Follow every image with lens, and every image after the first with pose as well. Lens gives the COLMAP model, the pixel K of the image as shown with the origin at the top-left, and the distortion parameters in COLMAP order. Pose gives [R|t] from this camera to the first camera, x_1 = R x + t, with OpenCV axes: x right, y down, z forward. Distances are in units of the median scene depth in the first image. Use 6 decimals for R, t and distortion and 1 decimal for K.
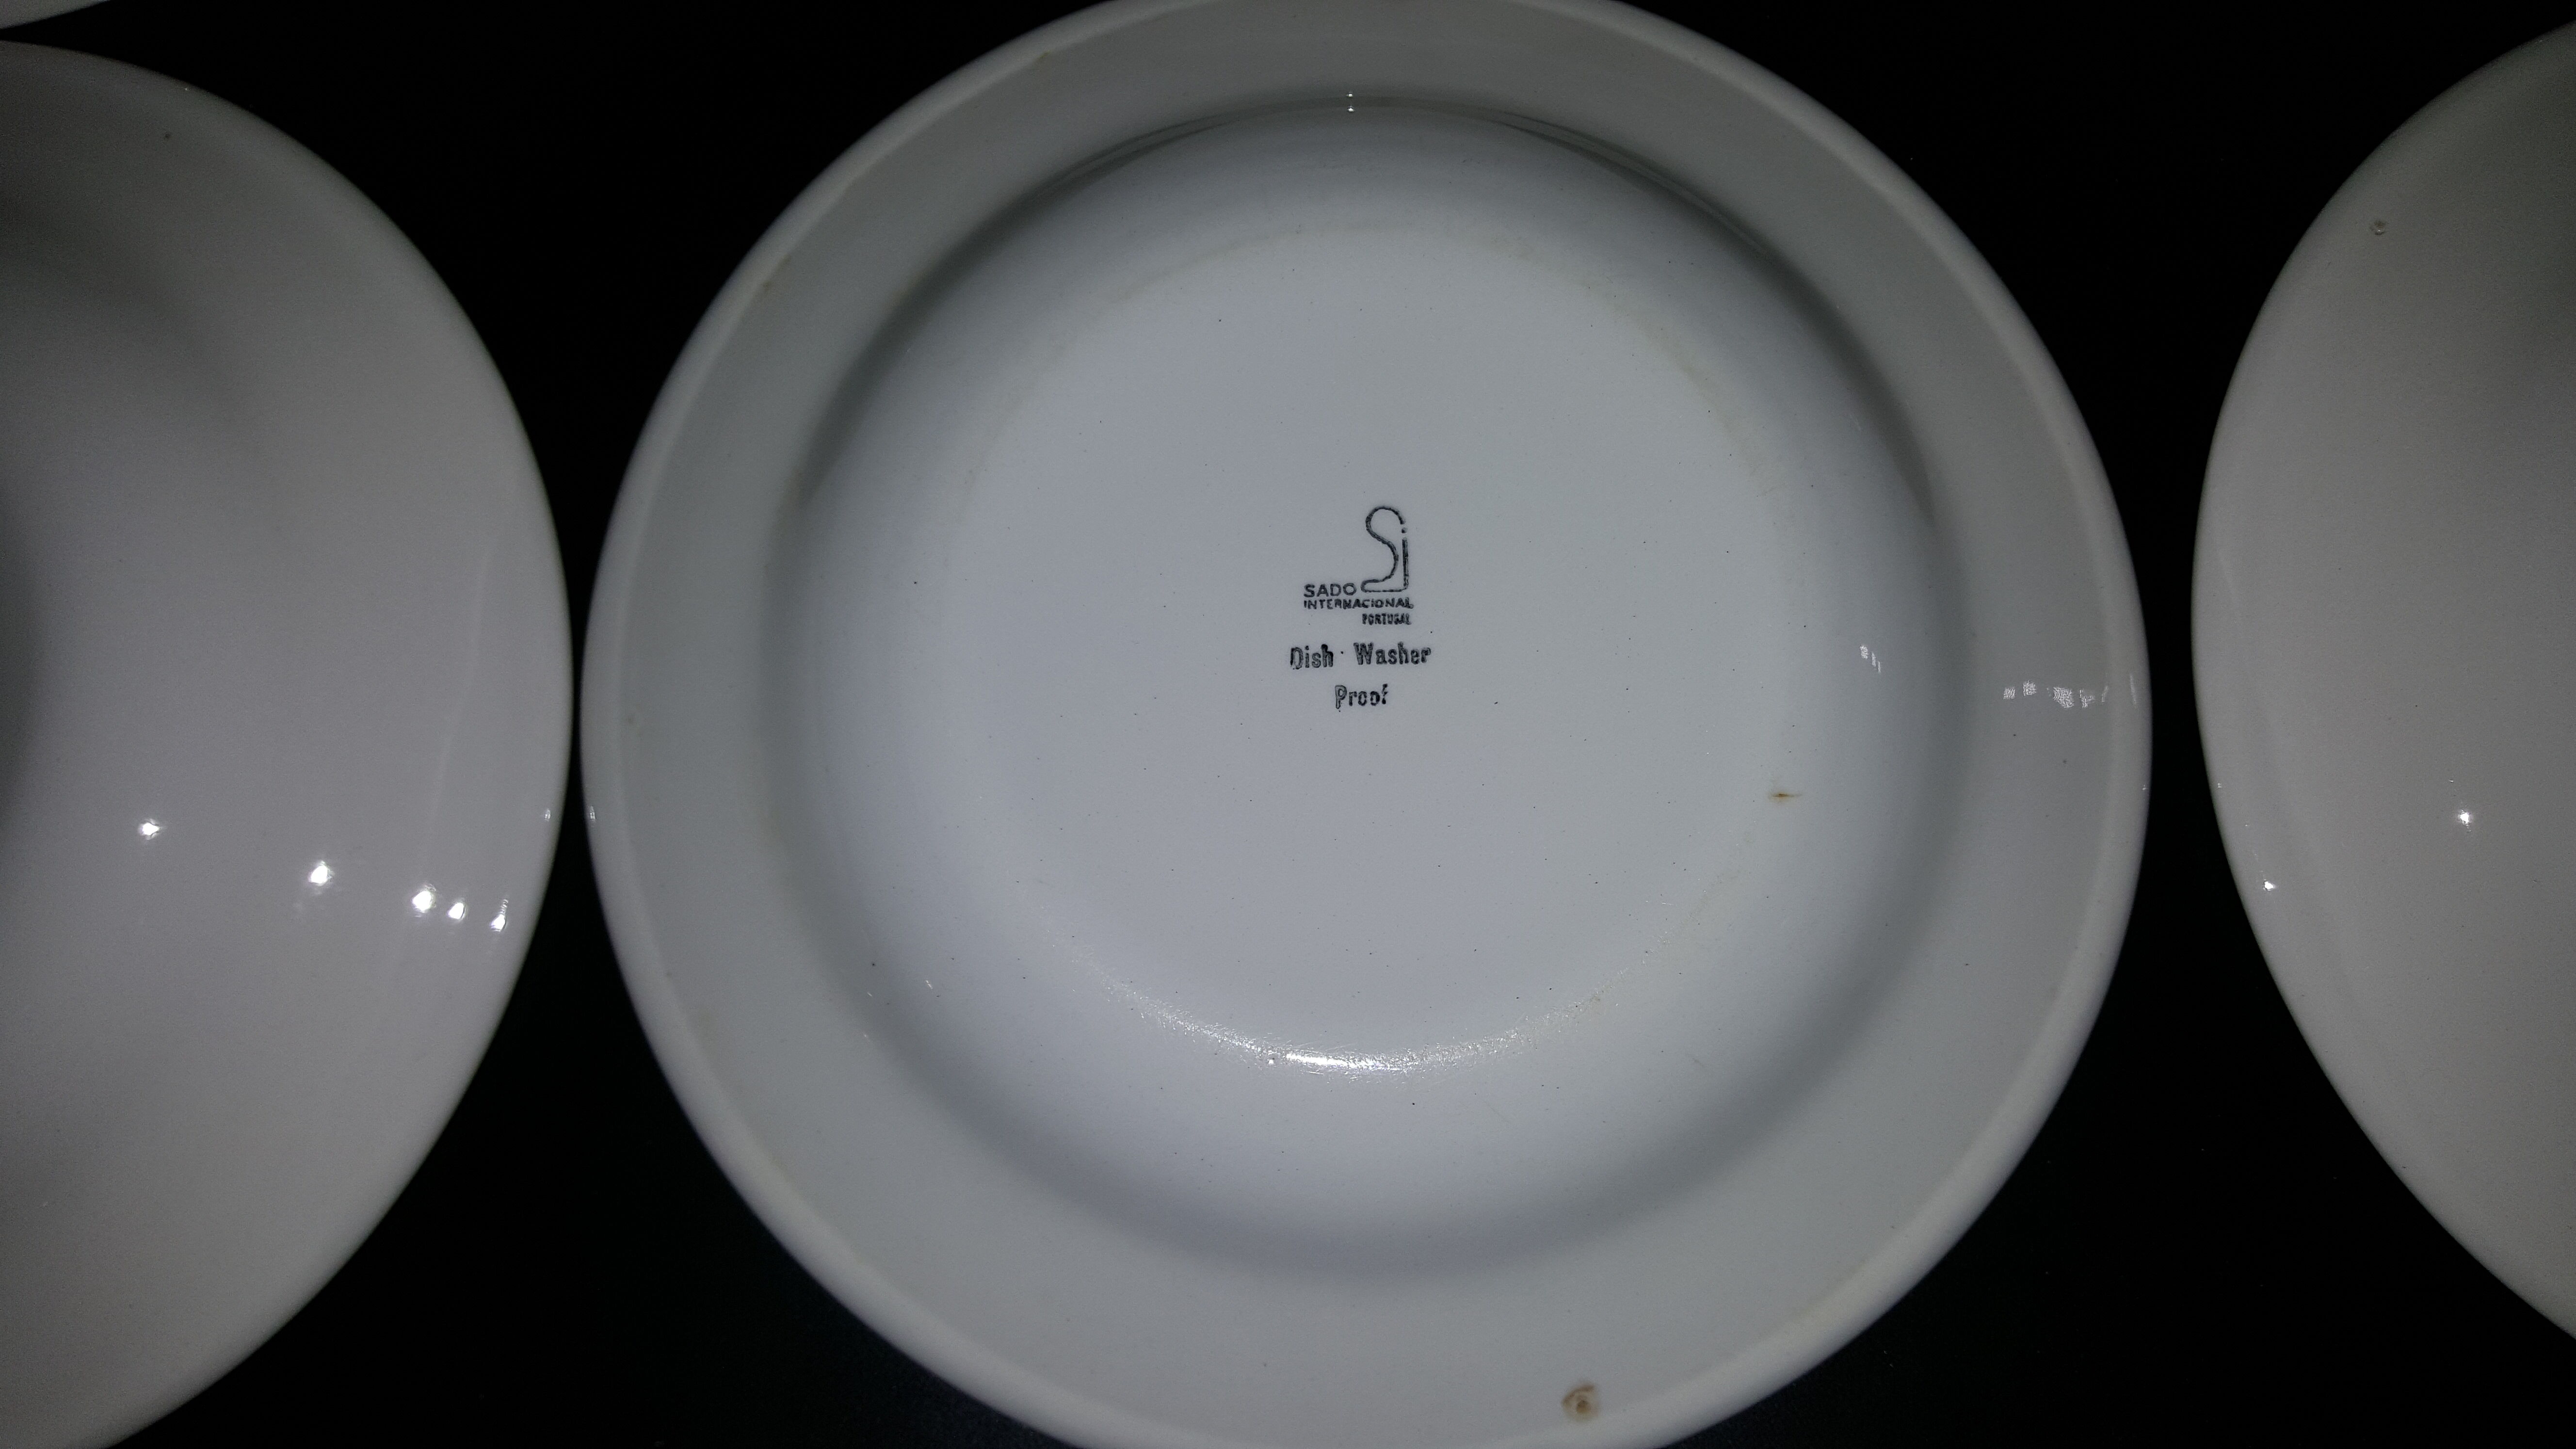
lens RADIAL K [[2138.0, 0, 1288.0], [0, 2138.0, 724.5], [0, 0, 1]] dist [-0.004581, -0.010315]
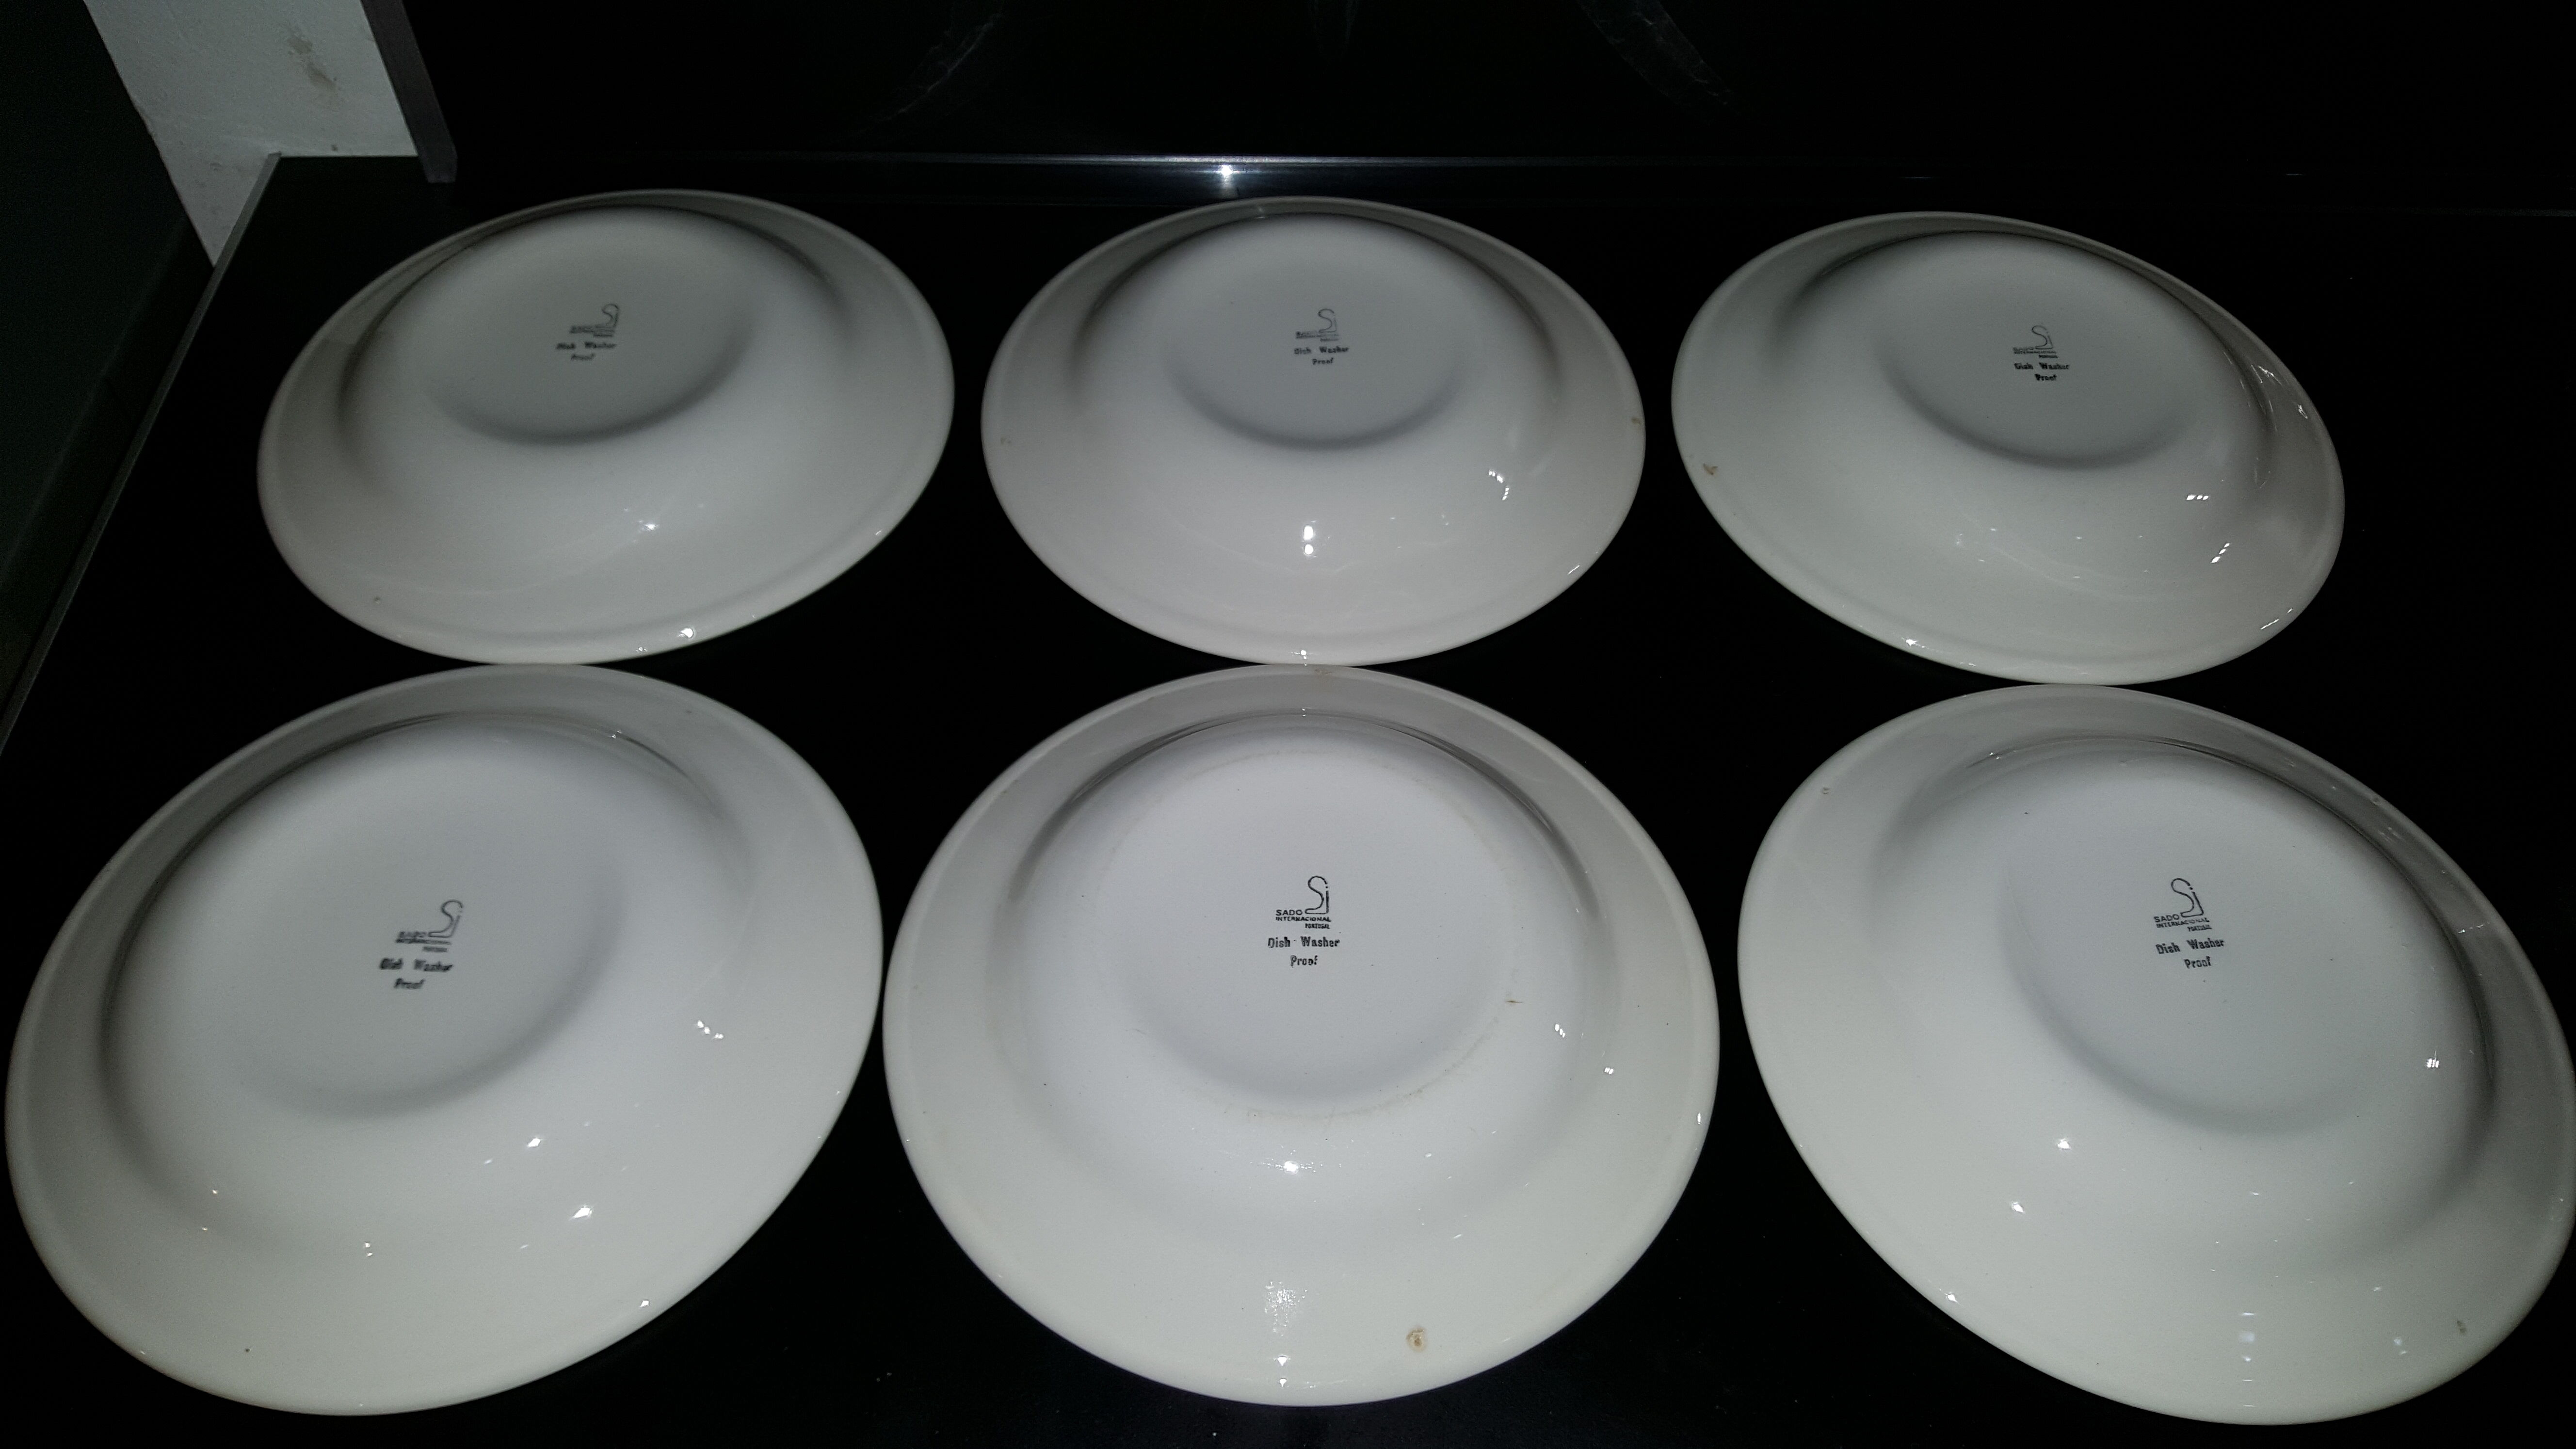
lens RADIAL K [[2138.0, 0, 1288.0], [0, 2138.0, 724.5], [0, 0, 1]] dist [-0.004581, -0.010315]
pose [[0.998976, 0.039840, 0.021431, -0.031271], [-0.025418, 0.886197, -0.462612, 0.703265], [-0.037422, 0.461593, 0.886302, -0.847738]]
